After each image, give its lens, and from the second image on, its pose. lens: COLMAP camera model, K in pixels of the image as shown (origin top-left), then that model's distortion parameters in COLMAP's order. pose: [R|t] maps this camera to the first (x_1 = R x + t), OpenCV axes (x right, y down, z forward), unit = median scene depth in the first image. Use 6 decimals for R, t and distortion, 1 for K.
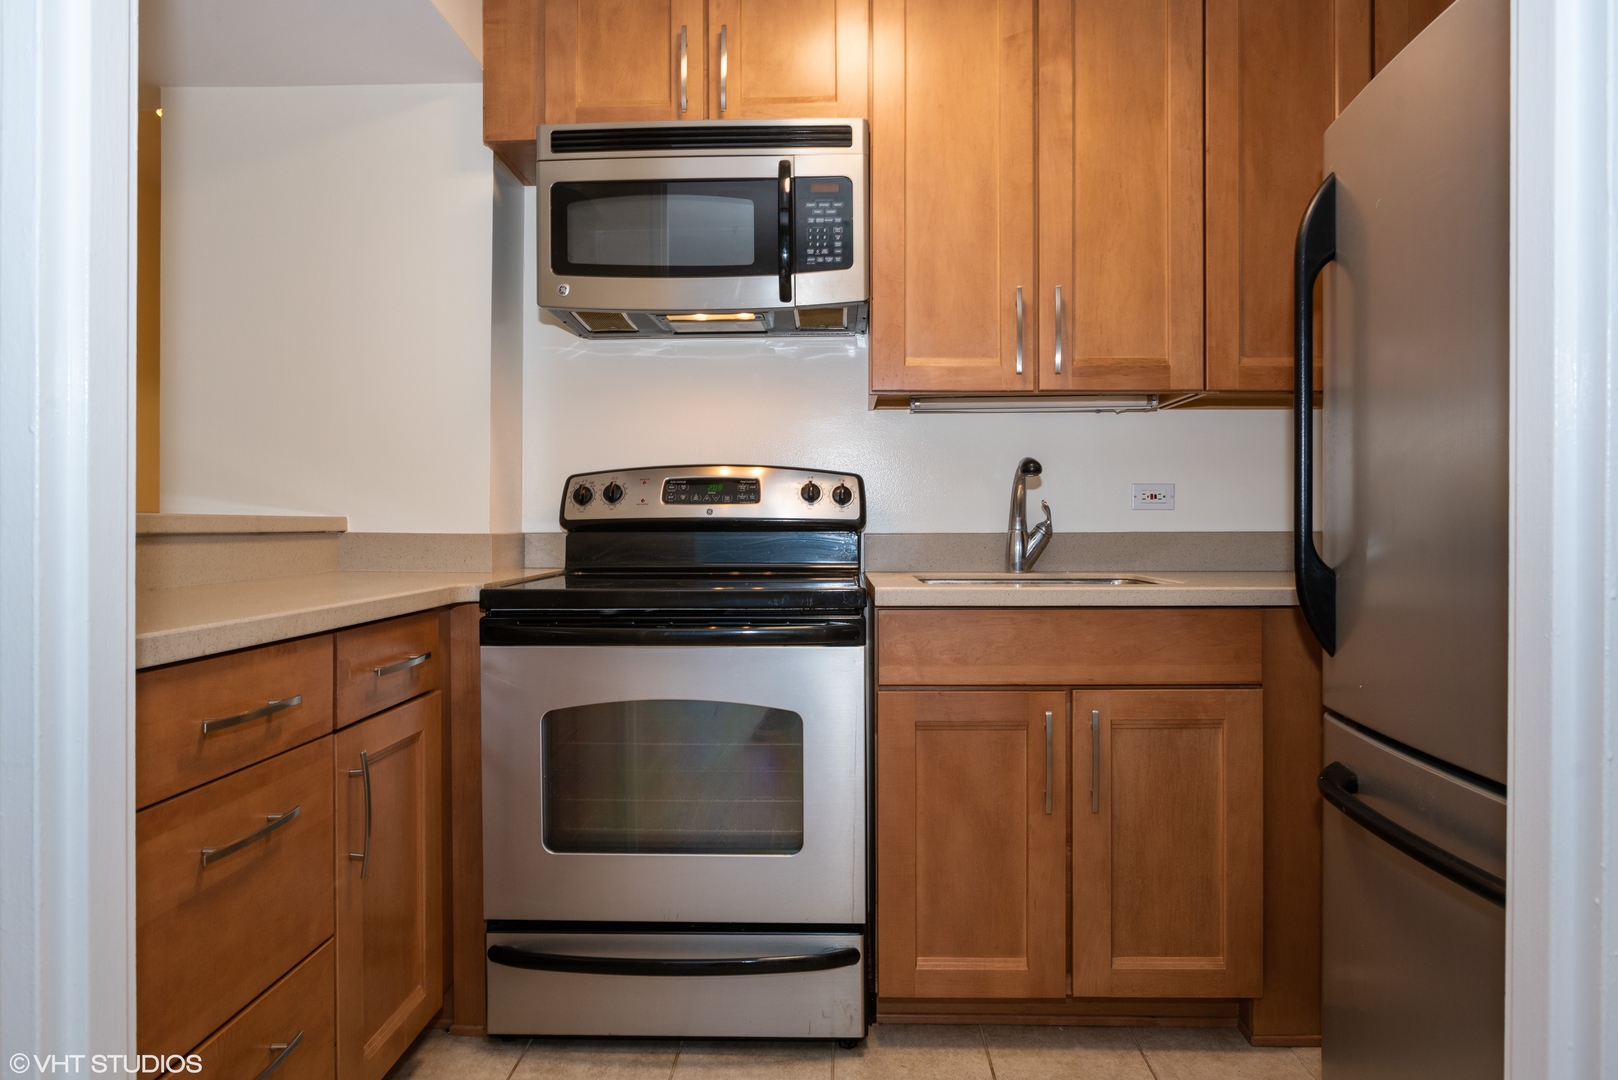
lens RADIAL K [[943.0, 0, 813.3], [0, 943.0, 518.0], [0, 0, 1]] dist [-0.005712, 0.000332]
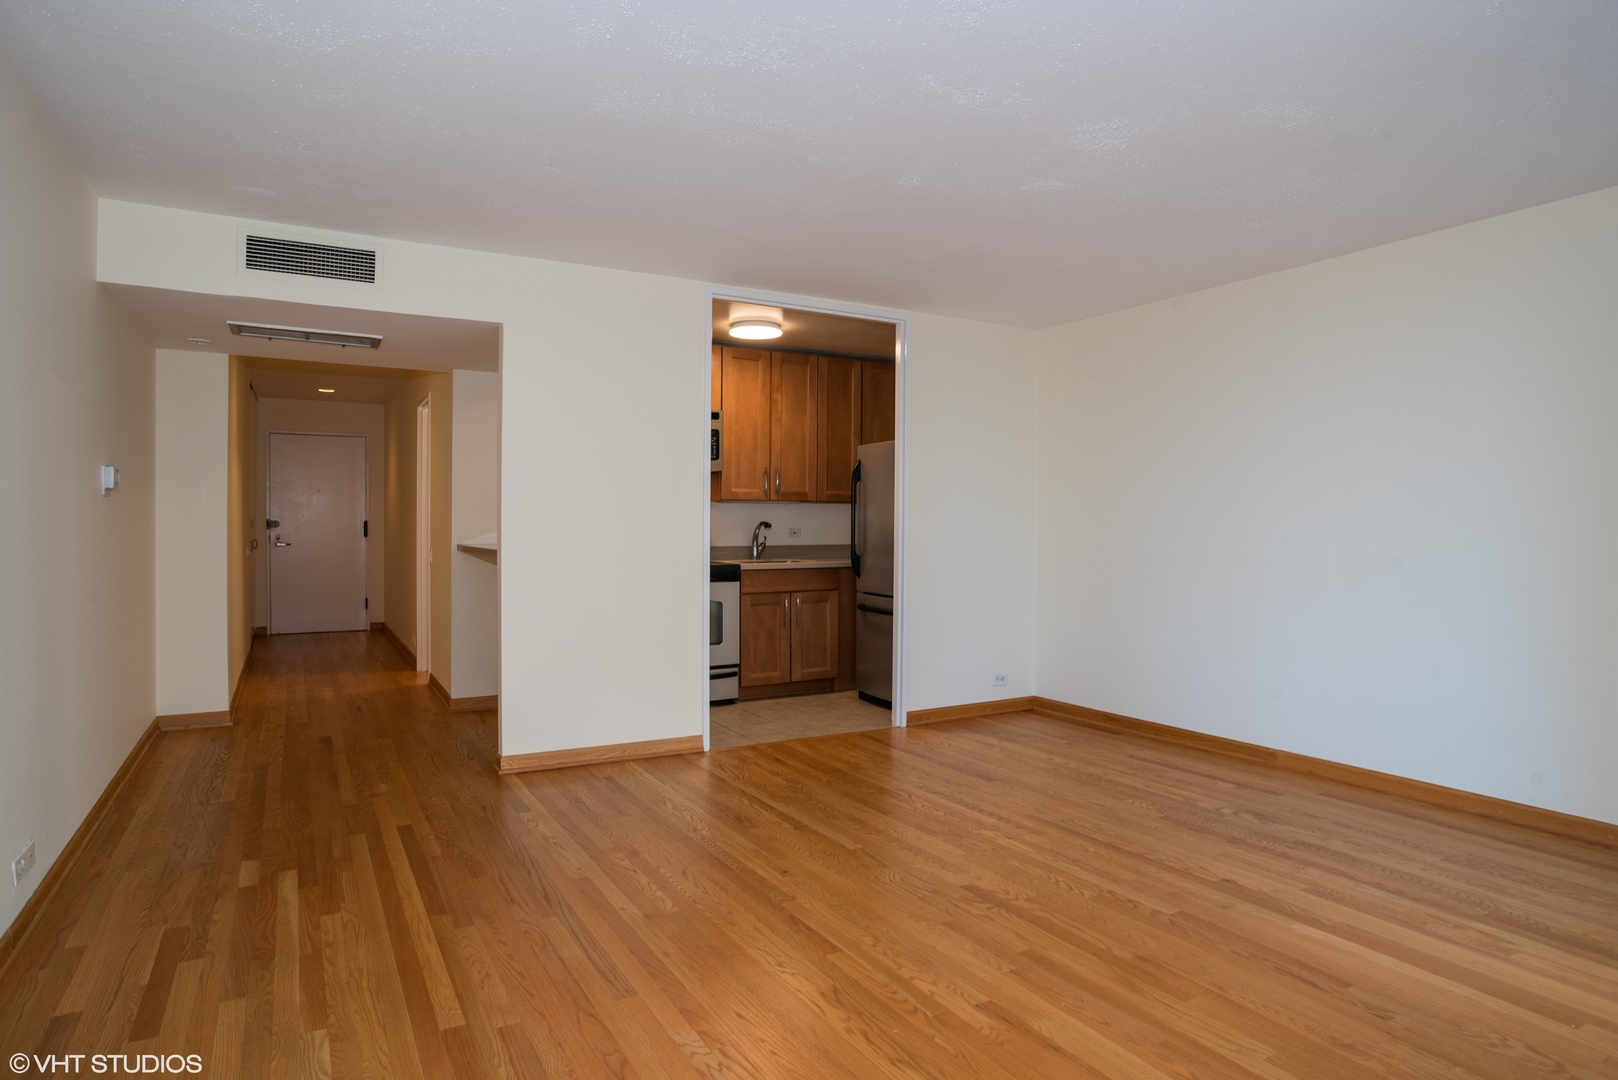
lens RADIAL K [[931.1, 0, 814.6], [0, 931.1, 511.8], [0, 0, 1]] dist [-0.059261, 0.000629]
pose [[0.852650, 0.005343, 0.522454, -1.270050], [-0.002987, 0.999981, -0.005350, -0.083814], [-0.522473, 0.003001, 0.852650, -1.724618]]
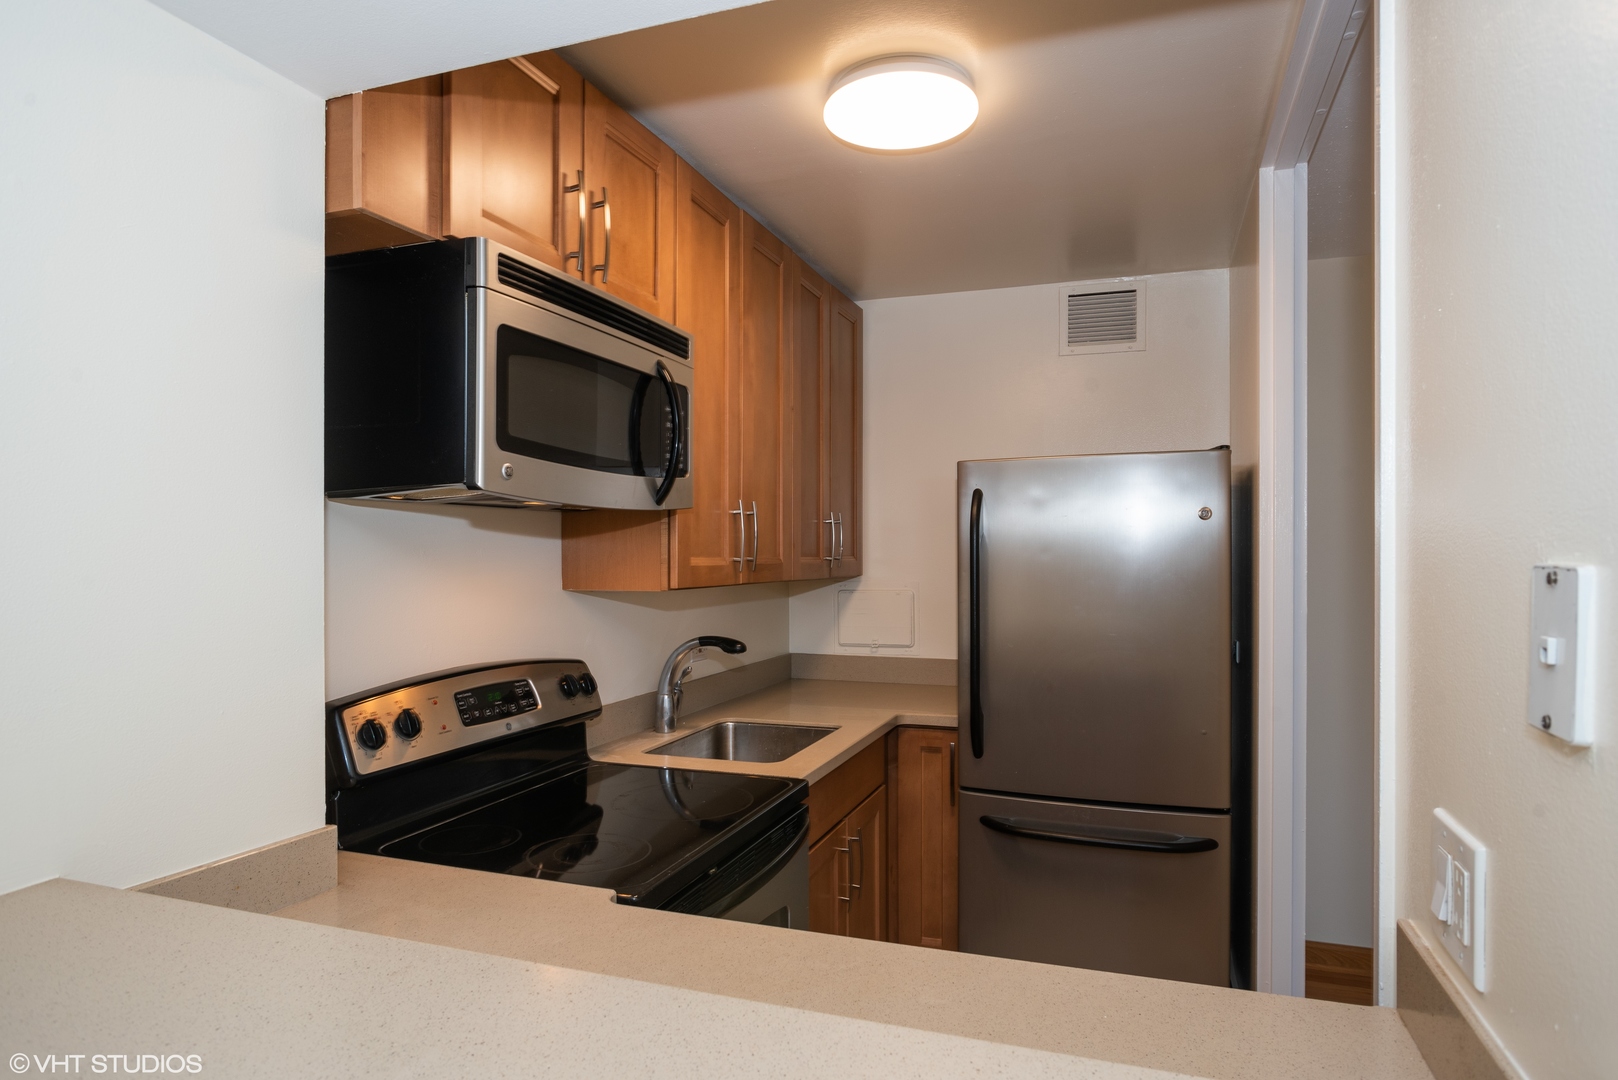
lens RADIAL K [[903.9, 0, 809.0], [0, 903.9, 540.0], [0, 0, 1]] dist [-0.014530, 0.000133]
pose [[0.324620, 0.004451, 0.945834, -0.867837], [-0.004517, 0.999985, -0.003156, -0.189911], [-0.945834, -0.003248, 0.324635, 0.554945]]
